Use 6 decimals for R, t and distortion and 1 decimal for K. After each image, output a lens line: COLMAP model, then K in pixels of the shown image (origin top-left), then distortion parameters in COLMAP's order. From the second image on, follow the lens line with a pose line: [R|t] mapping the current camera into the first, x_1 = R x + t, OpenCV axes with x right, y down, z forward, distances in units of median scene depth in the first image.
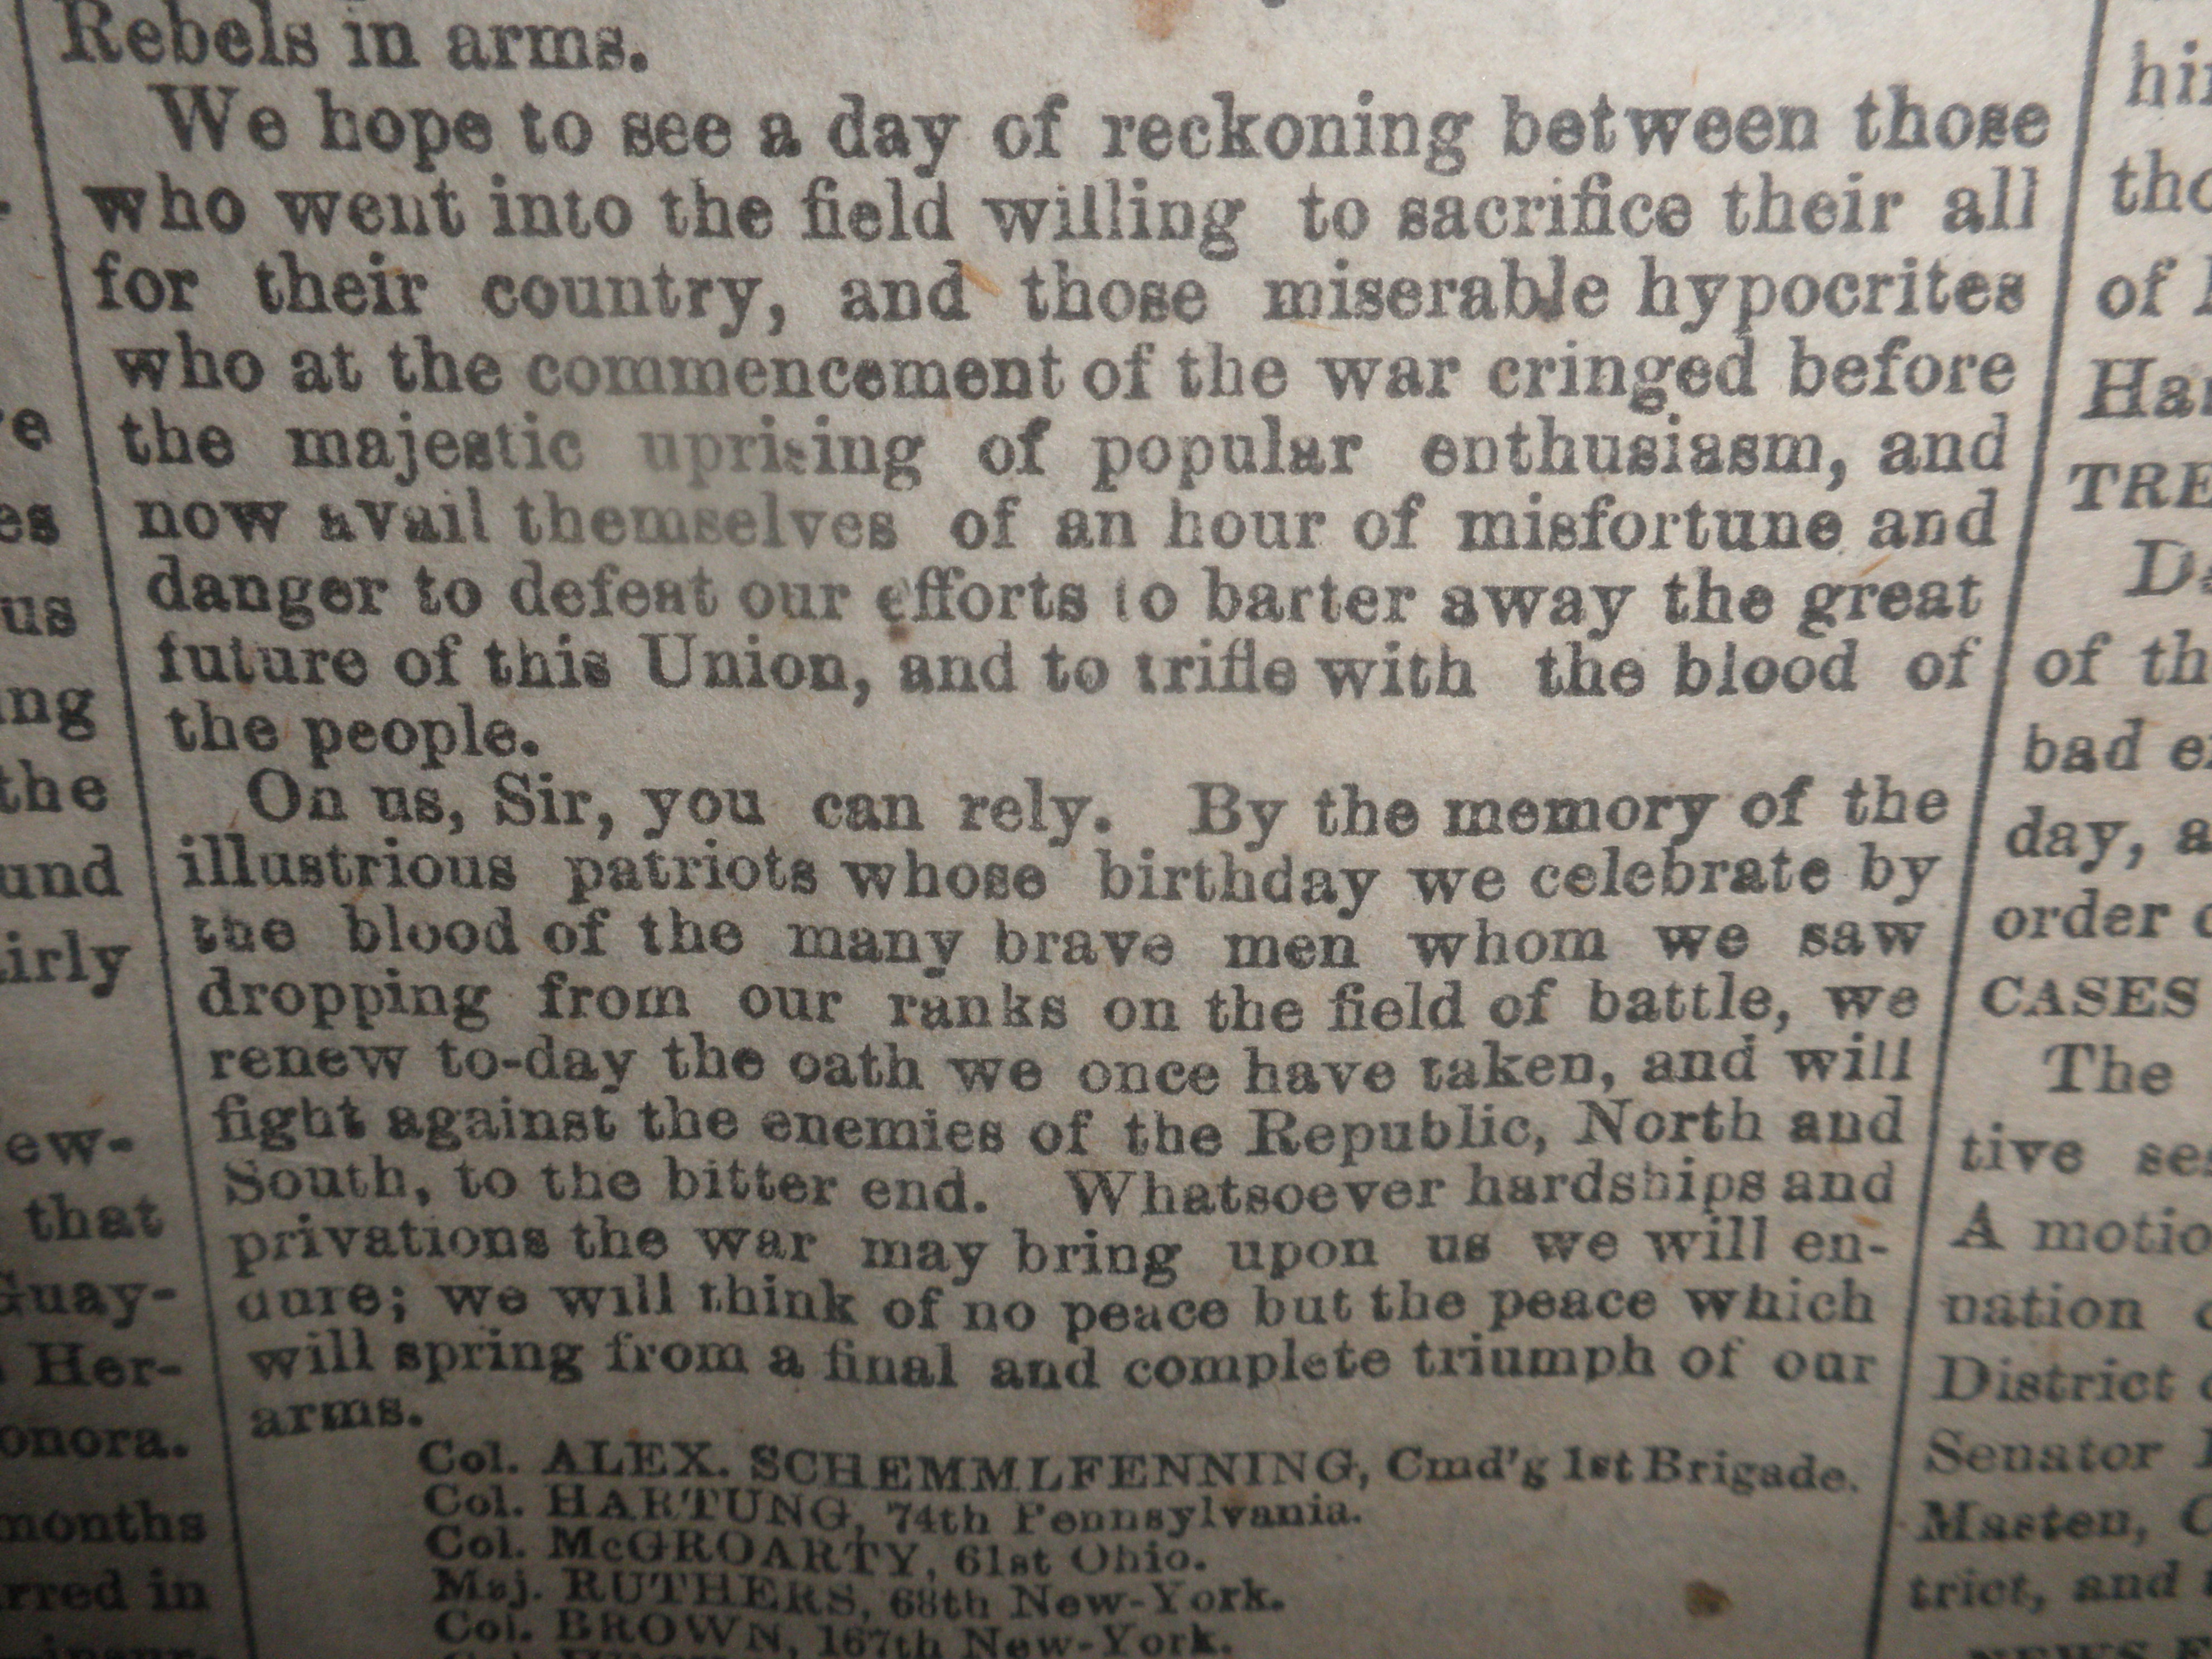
lens RADIAL K [[2353.1, 0, 1108.2], [0, 2353.1, 830.7], [0, 0, 1]] dist [0.089433, 0.000000]
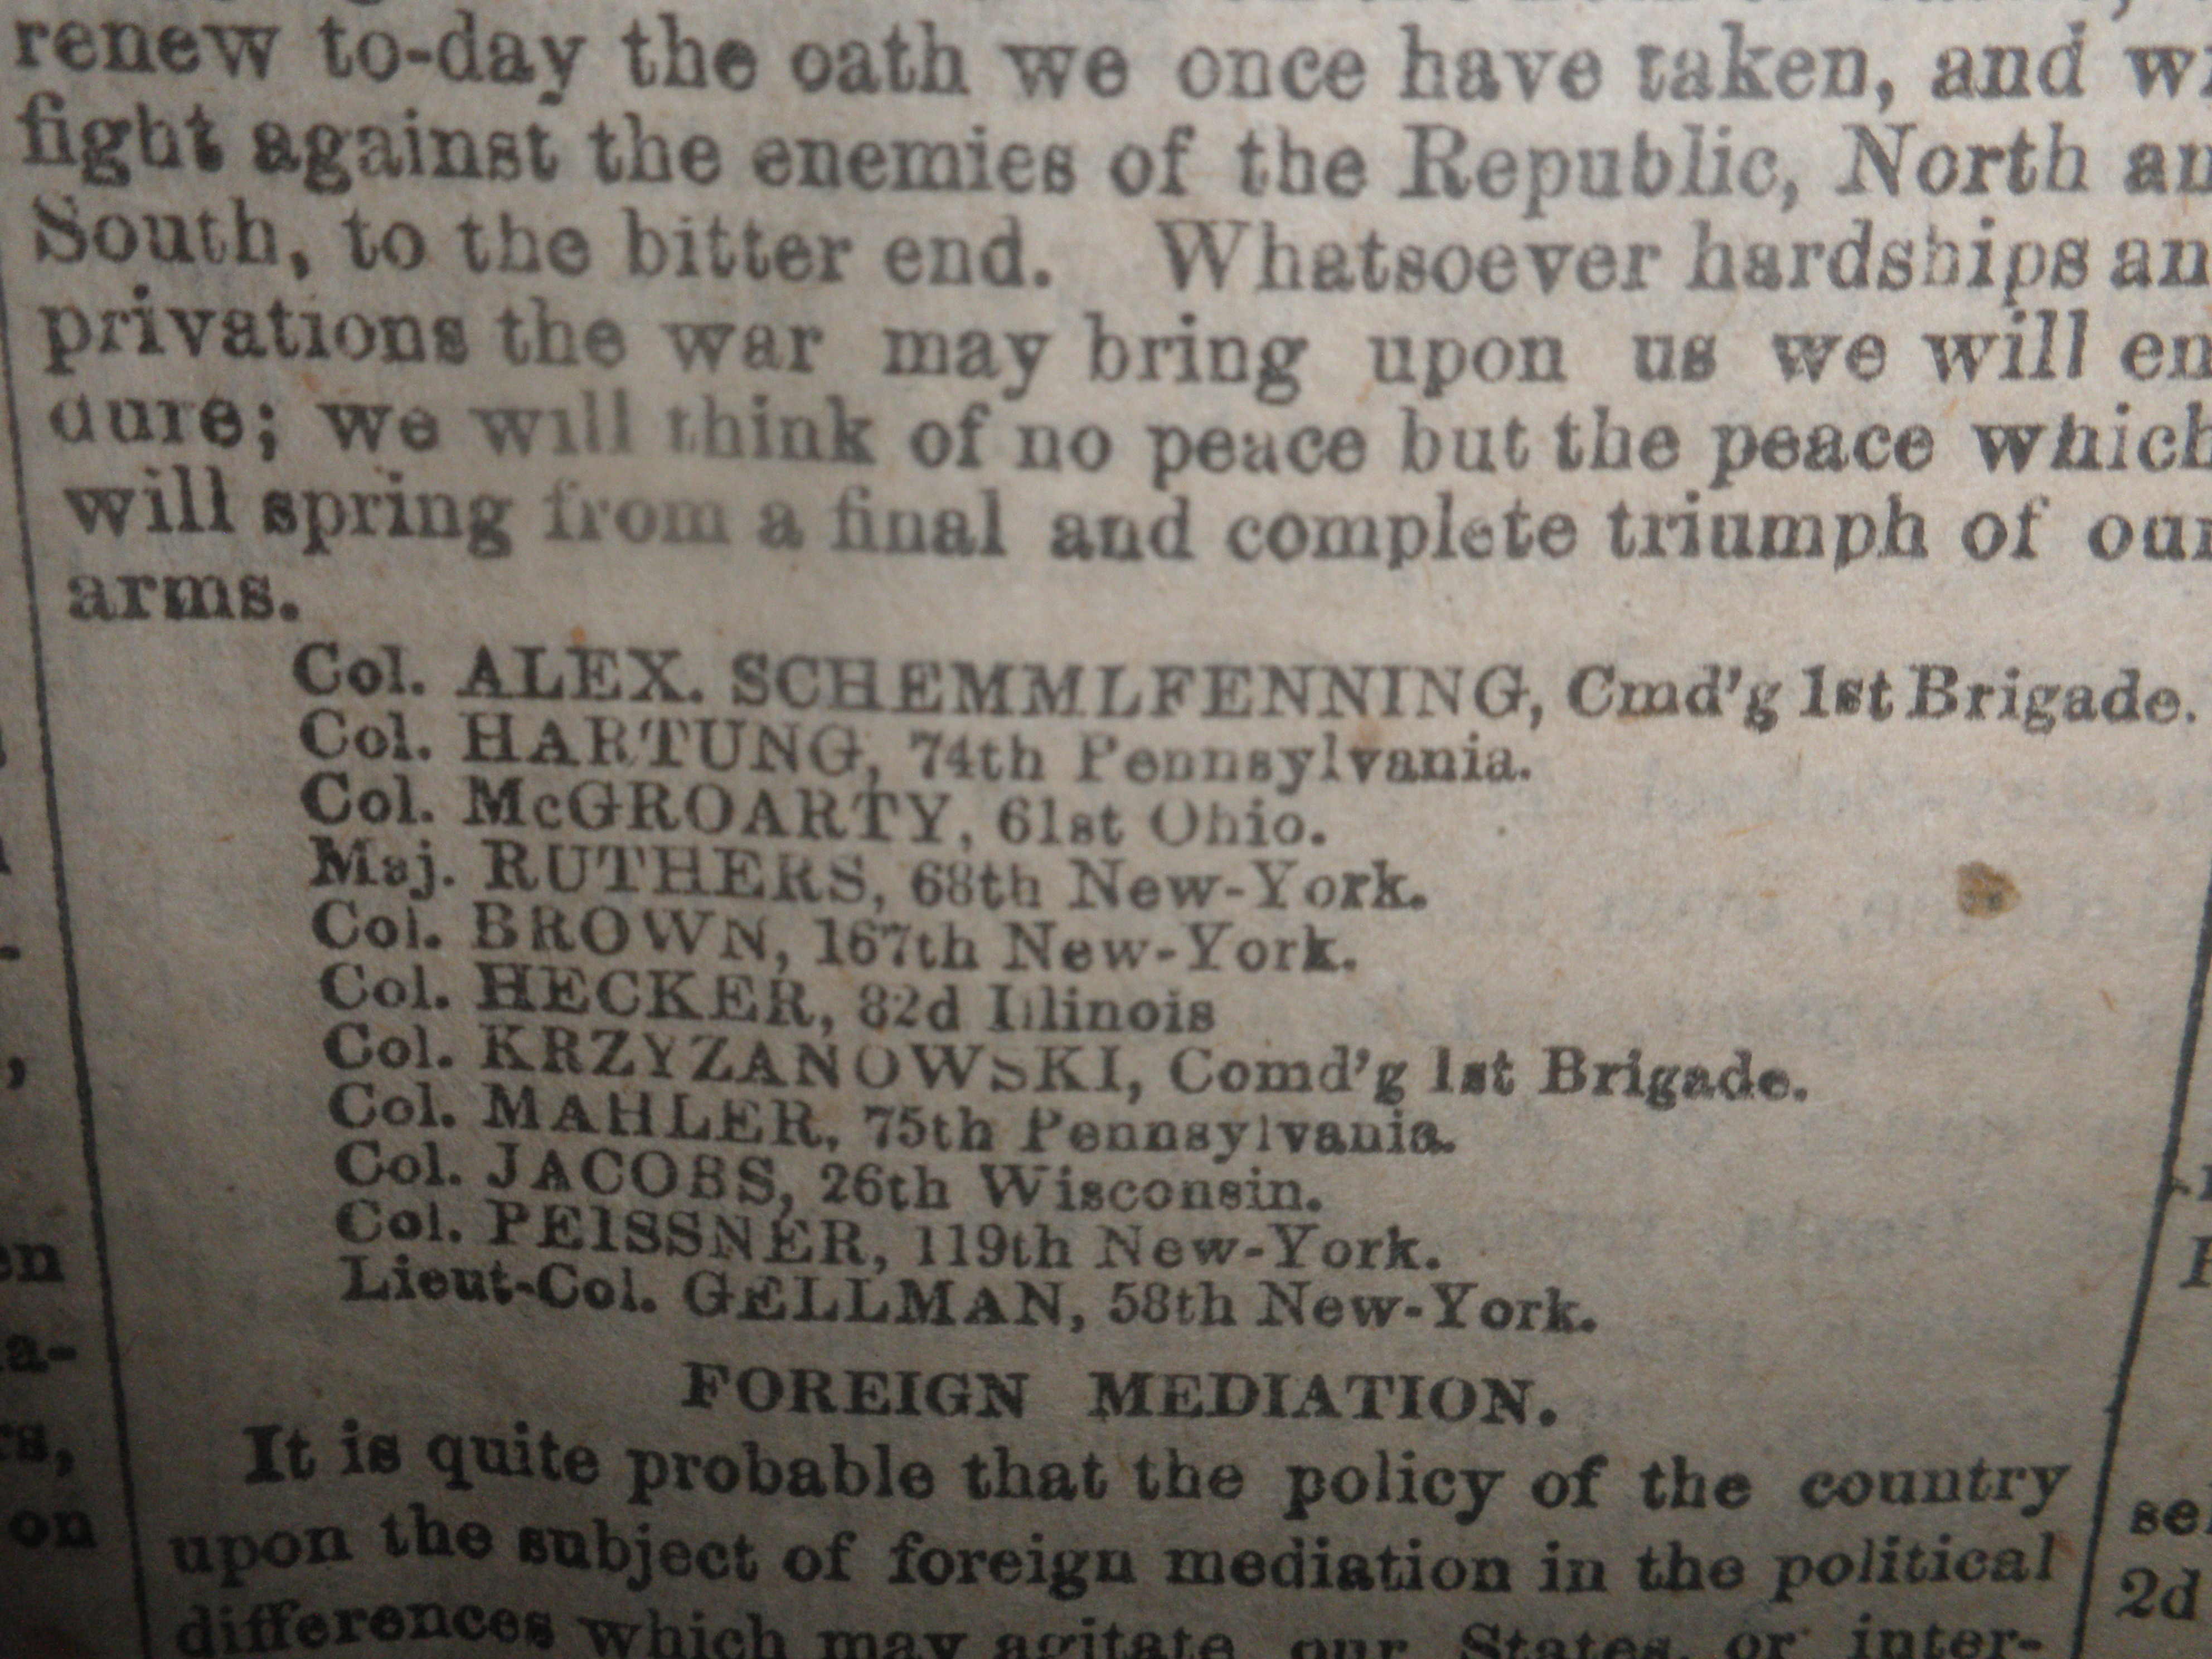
lens RADIAL K [[2353.1, 0, 1107.5], [0, 2353.1, 830.0], [0, 0, 1]] dist [0.089433, 0.000000]
pose [[0.999933, 0.010770, 0.004209, -0.033565], [-0.010358, 0.996077, -0.087880, 0.389575], [-0.005139, 0.087830, 0.996122, 0.256620]]
